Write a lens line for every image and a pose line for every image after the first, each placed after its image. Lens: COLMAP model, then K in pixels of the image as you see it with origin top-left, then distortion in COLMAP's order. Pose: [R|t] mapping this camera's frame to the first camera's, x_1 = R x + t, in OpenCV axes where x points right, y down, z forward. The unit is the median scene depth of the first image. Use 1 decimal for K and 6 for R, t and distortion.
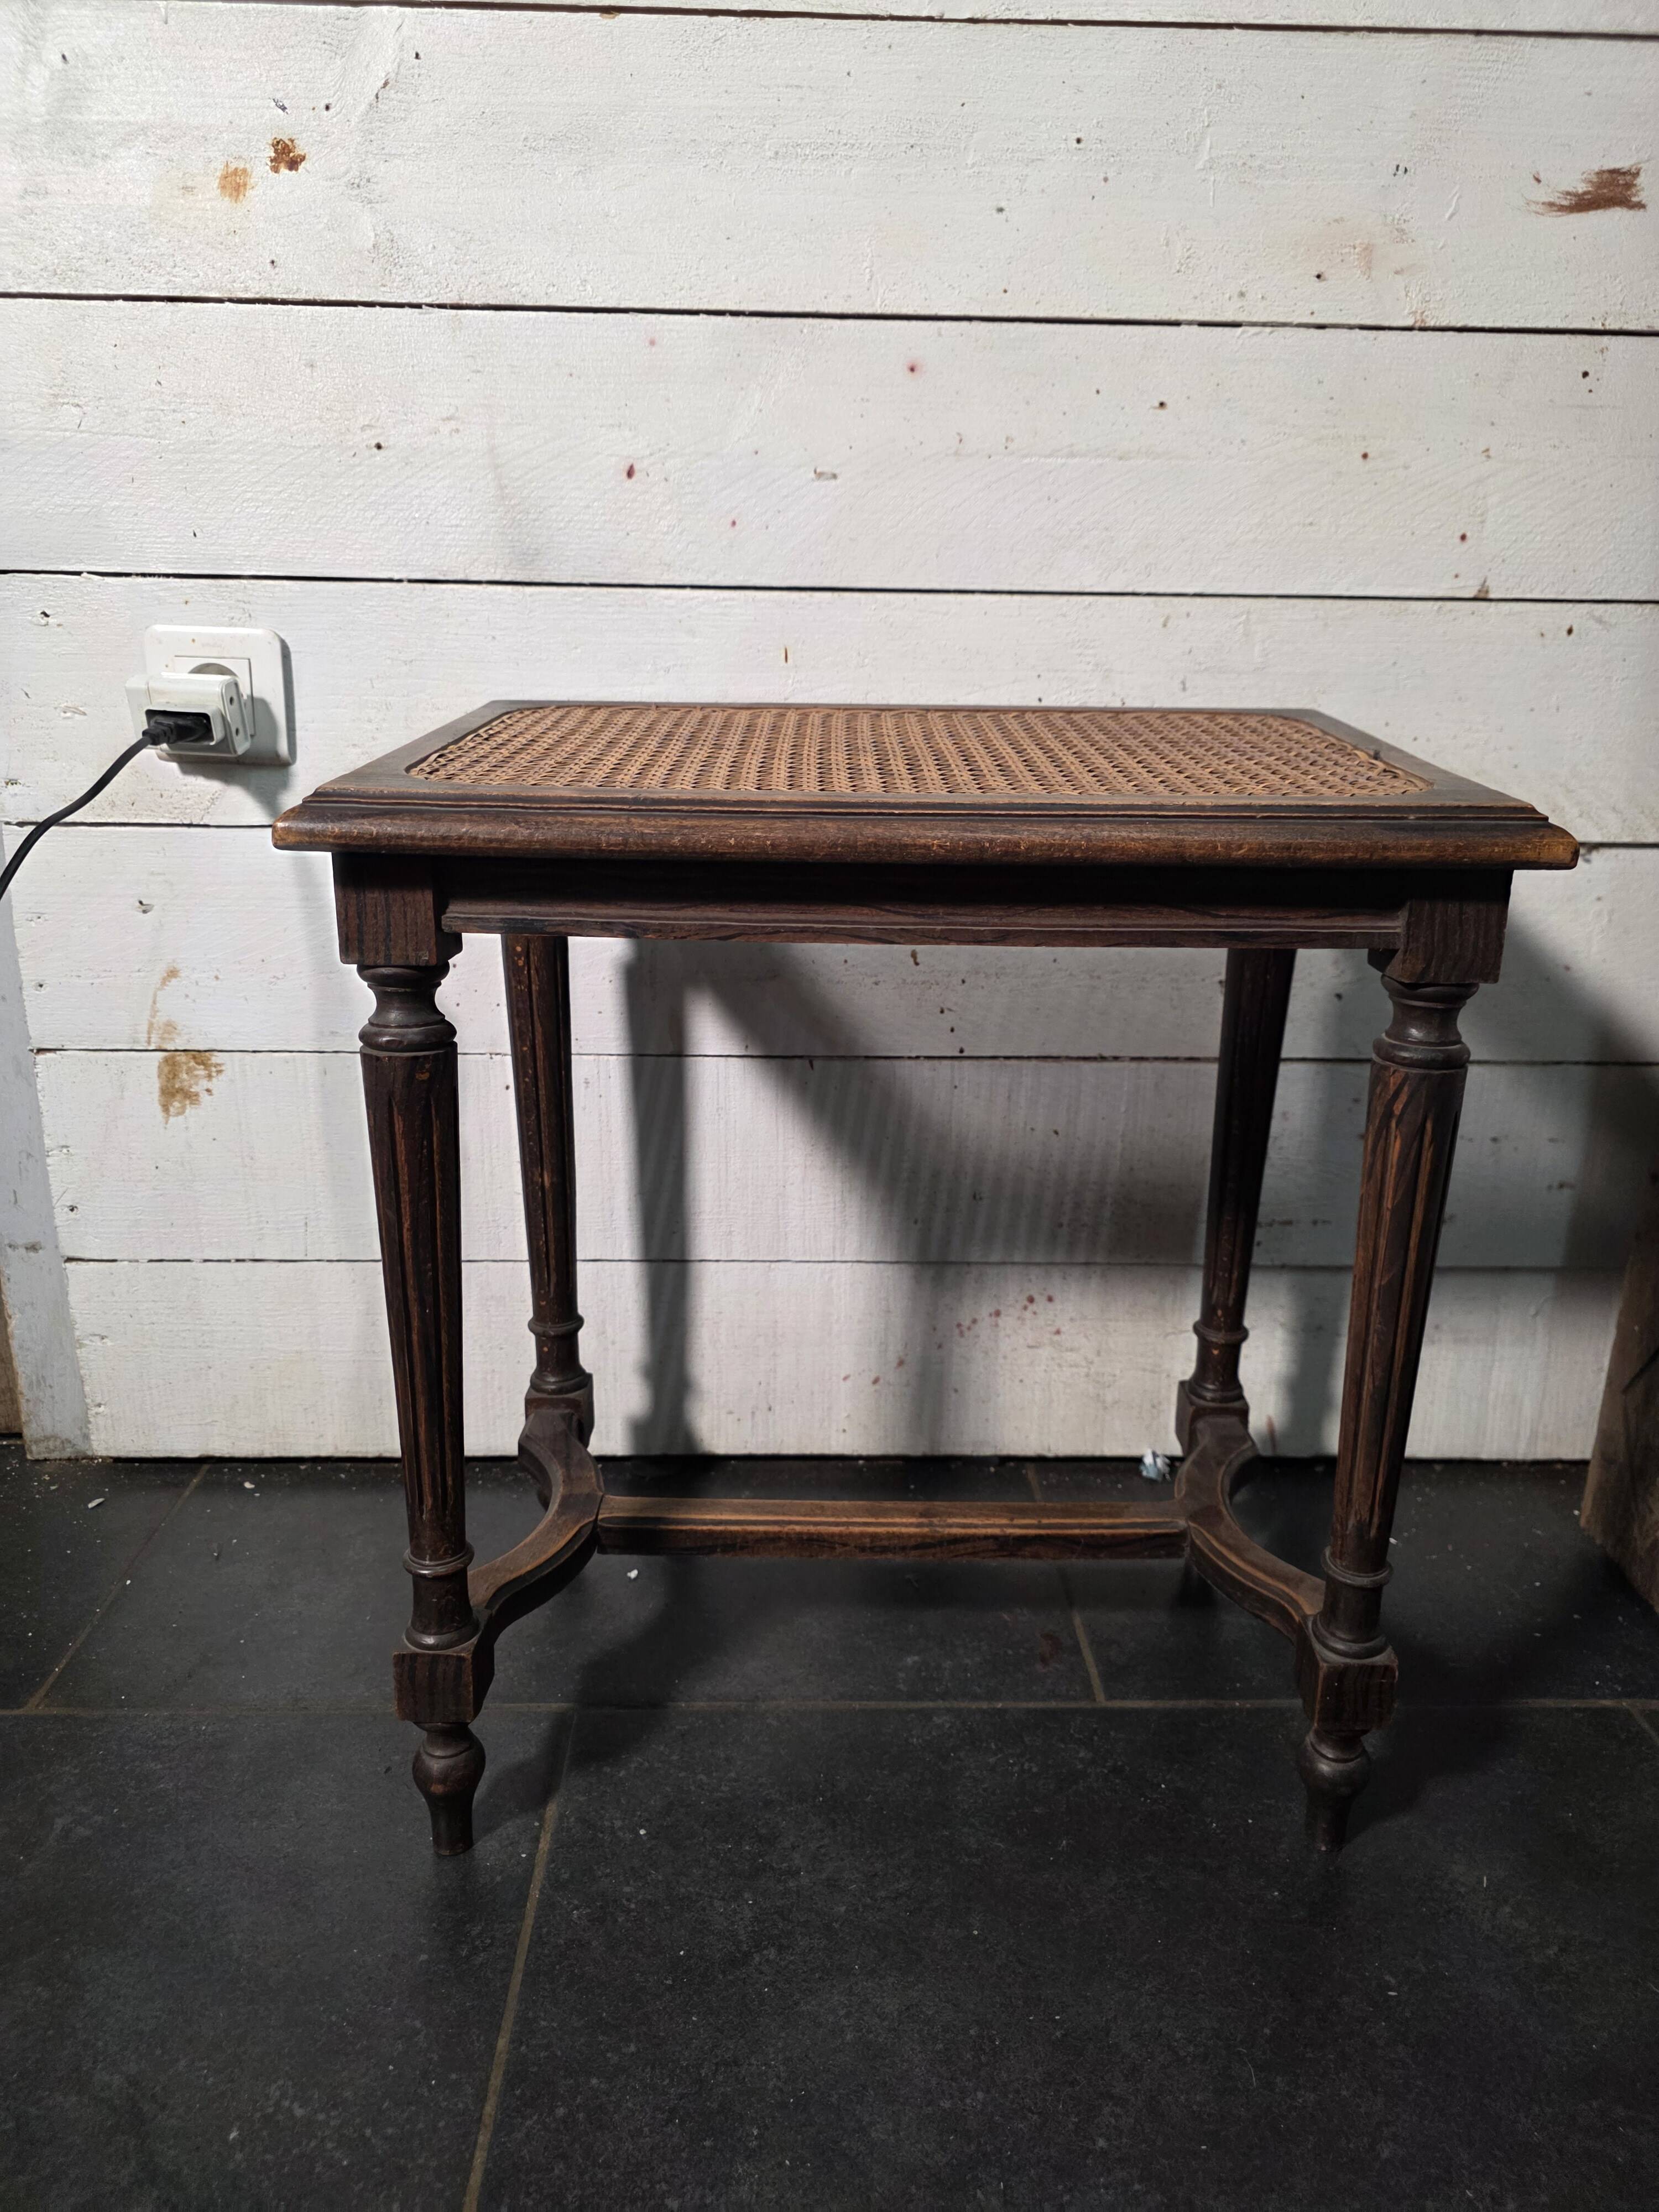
lens RADIAL K [[1544.2, 0, 820.3], [0, 1544.2, 1111.9], [0, 0, 1]] dist [0.018435, -0.009901]
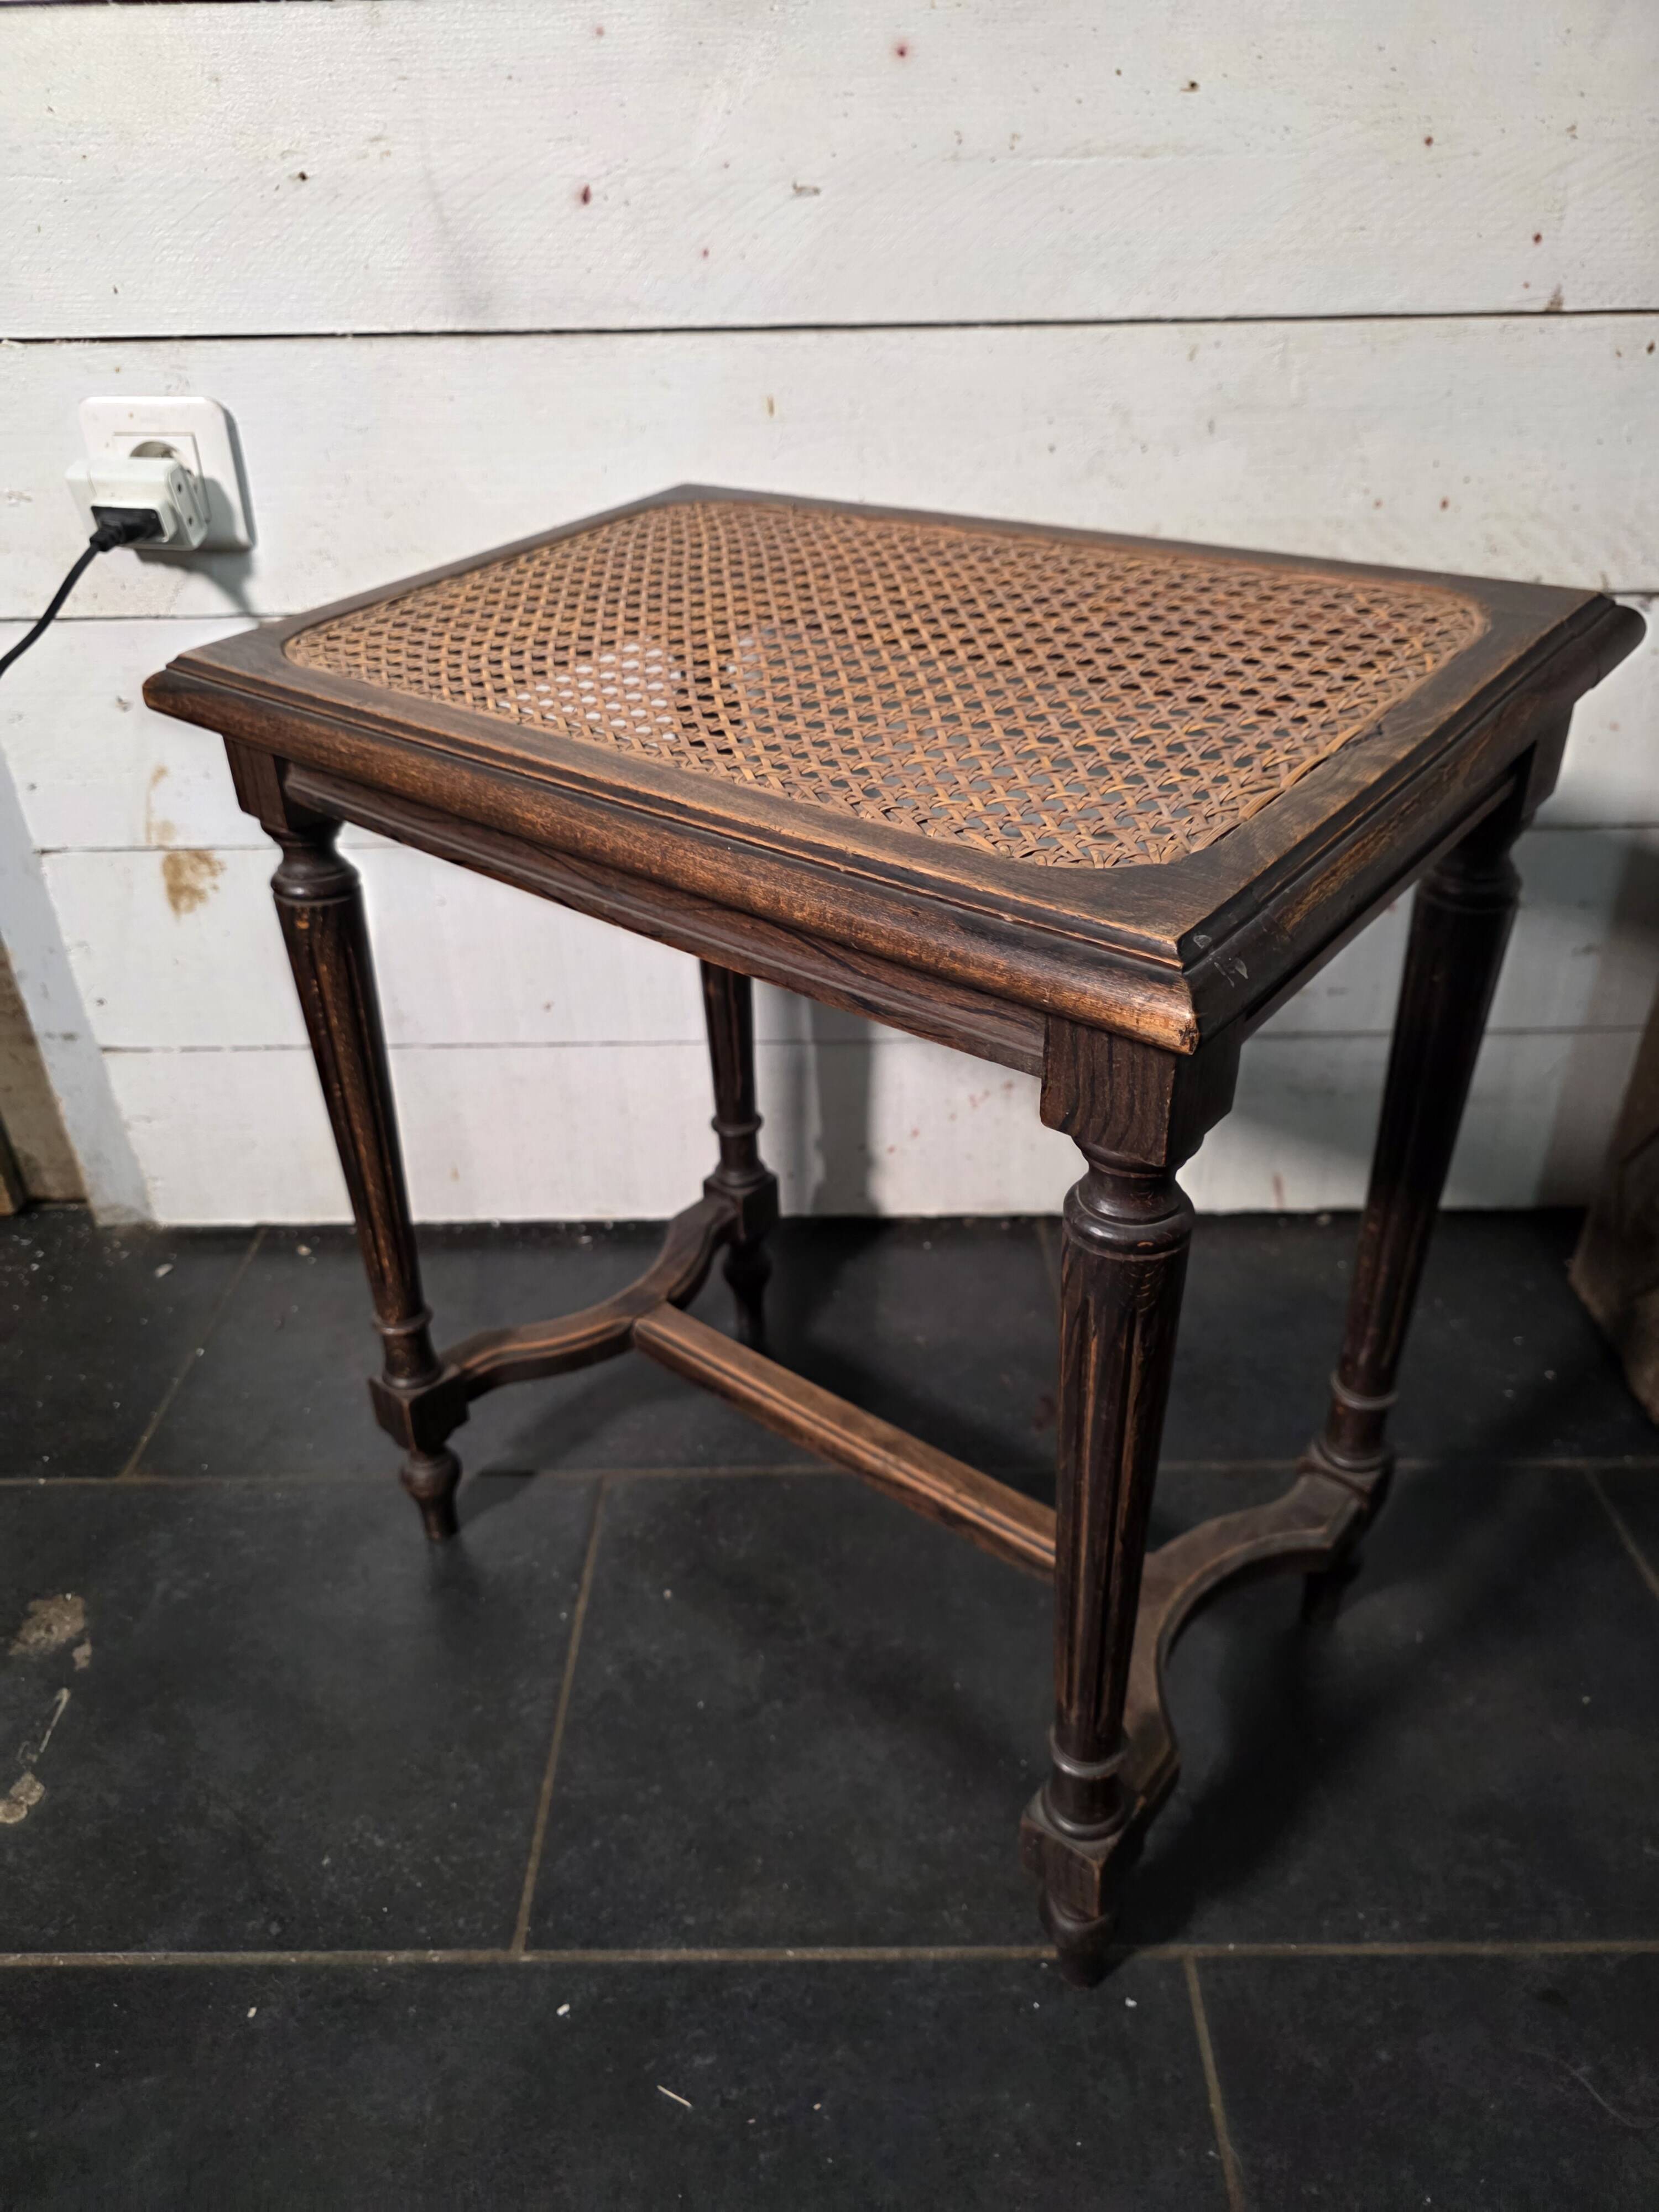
lens RADIAL K [[1561.9, 0, 836.7], [0, 1561.9, 1139.3], [0, 0, 1]] dist [0.011753, -0.007744]
pose [[0.999060, -0.014247, -0.040946, 0.052103], [0.024652, 0.963593, 0.266234, -0.134865], [0.035662, -0.266993, 0.963038, -0.001651]]
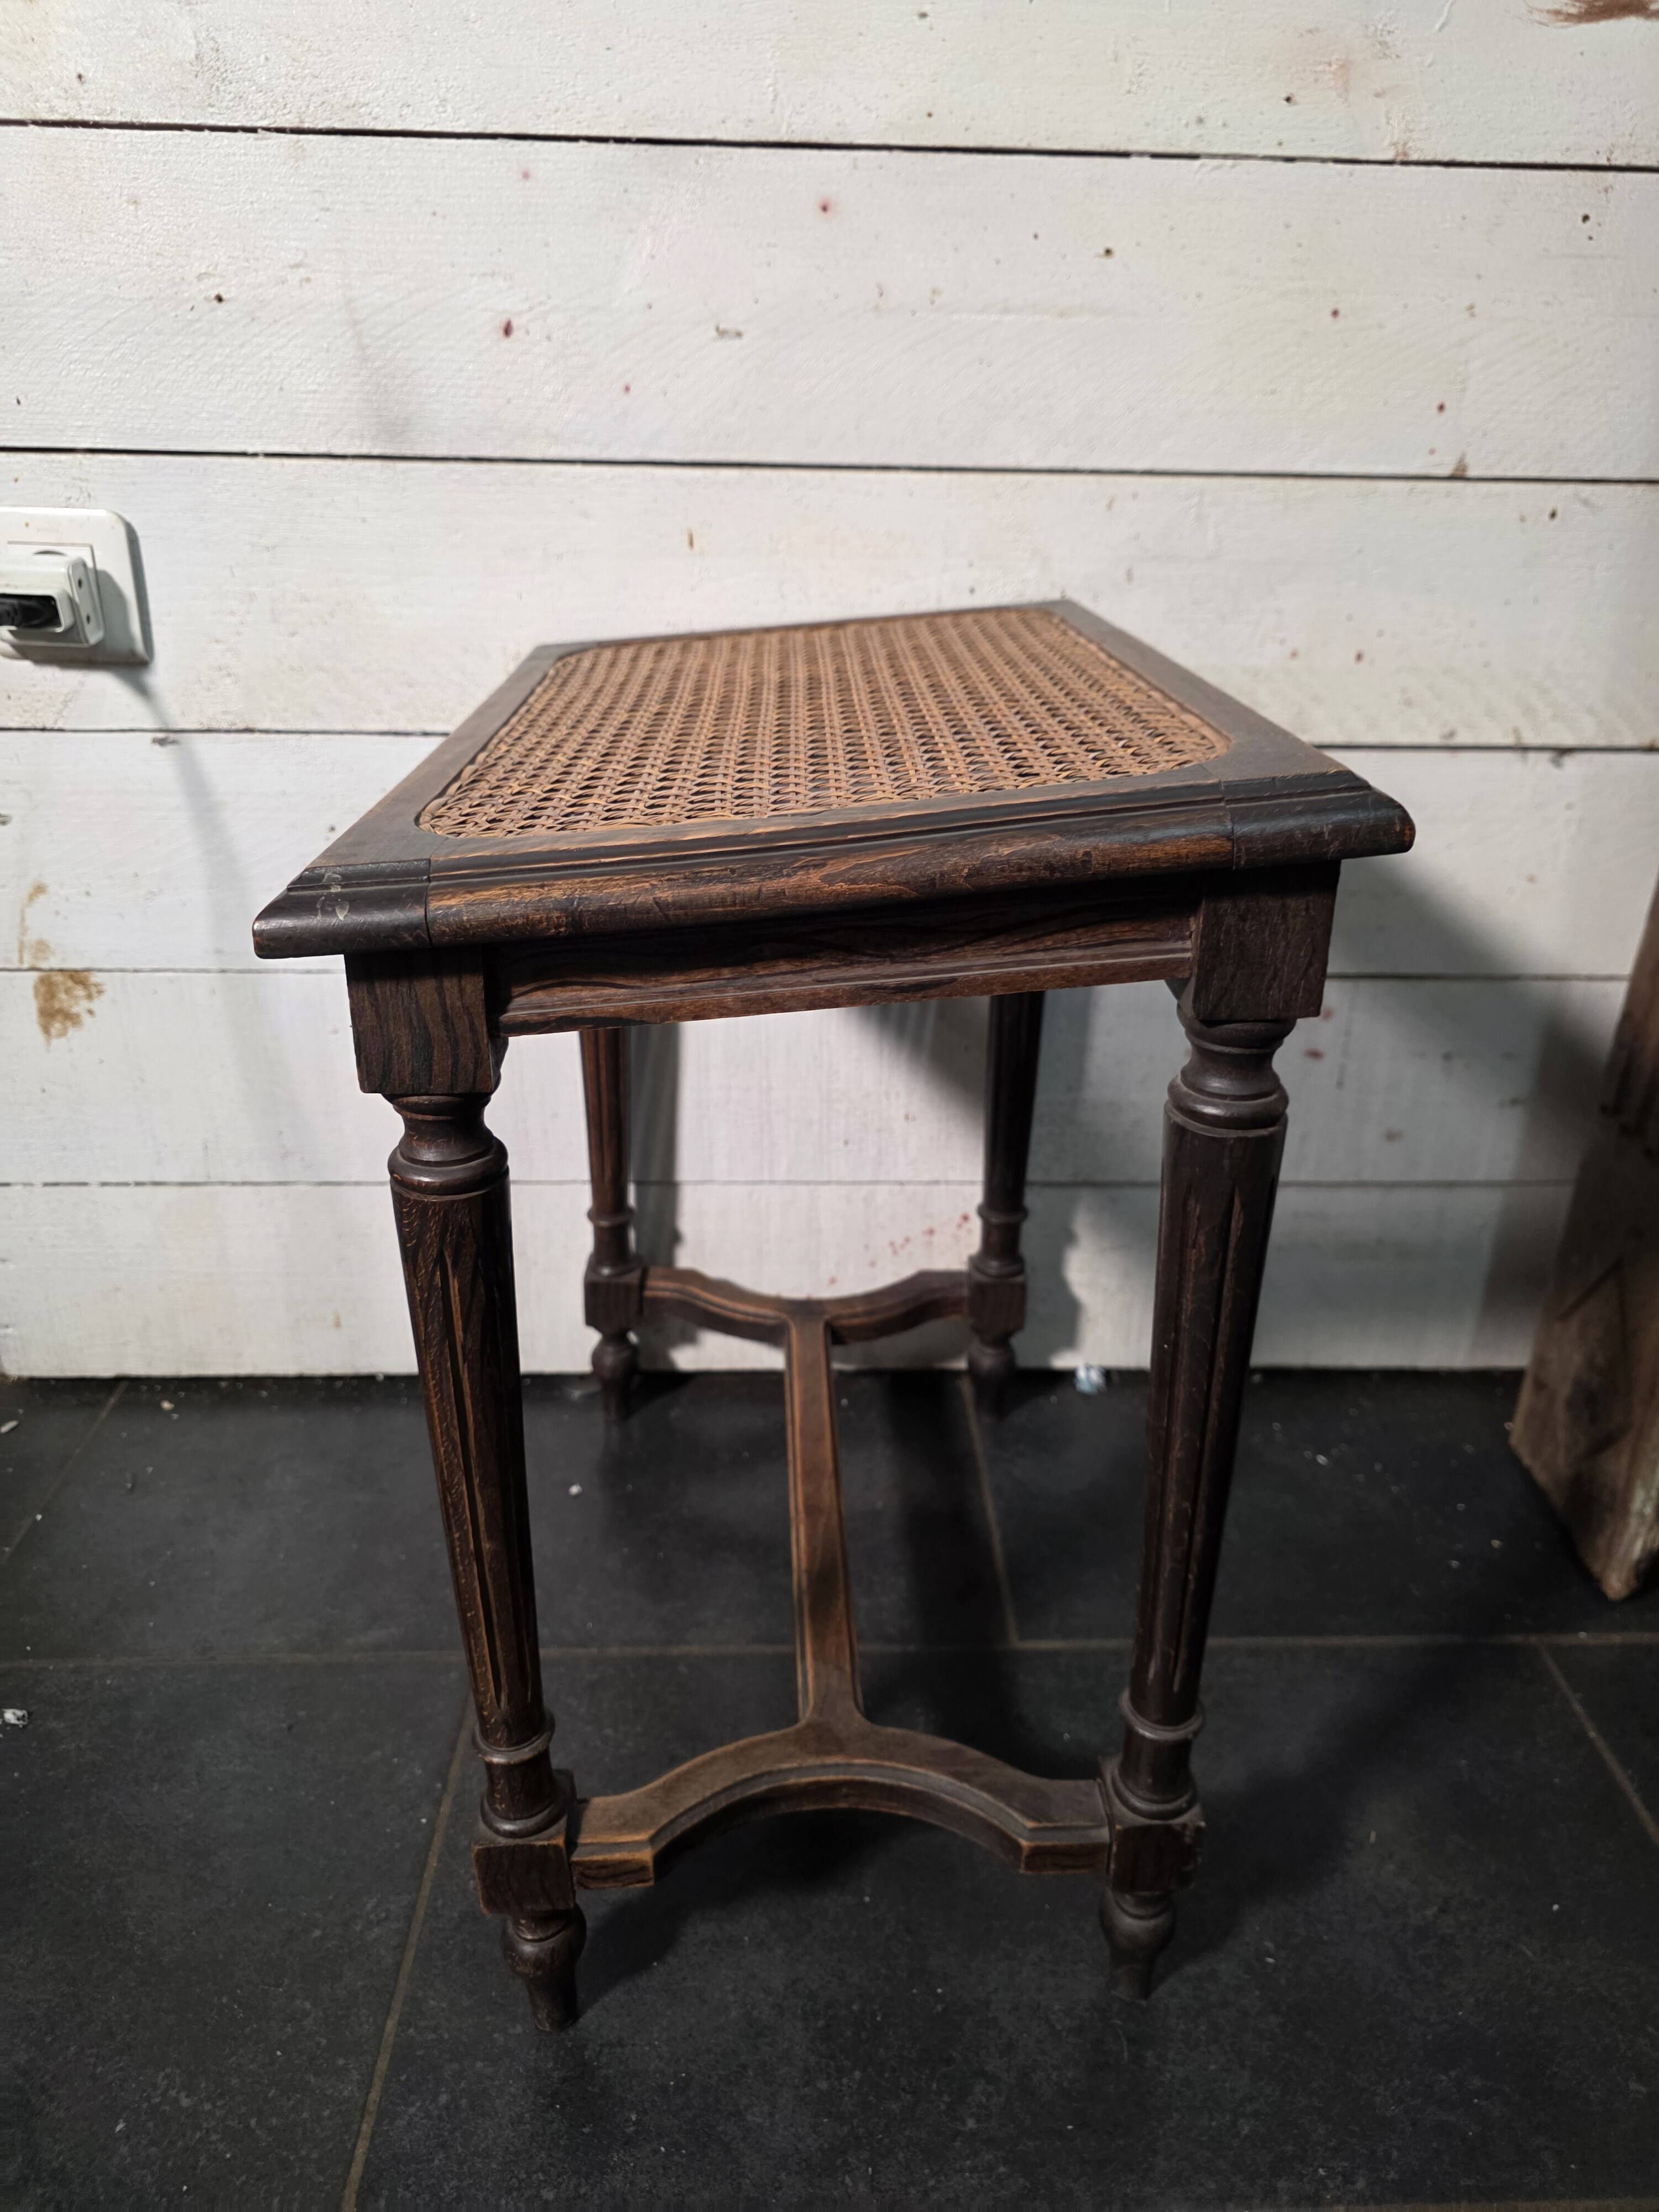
lens RADIAL K [[1560.9, 0, 847.5], [0, 1560.9, 1114.9], [0, 0, 1]] dist [0.013428, -0.008917]
pose [[0.999911, -0.002809, 0.013009, 0.061467], [0.000912, 0.989634, 0.143612, -0.102132], [-0.013277, -0.143587, 0.989549, 0.050092]]
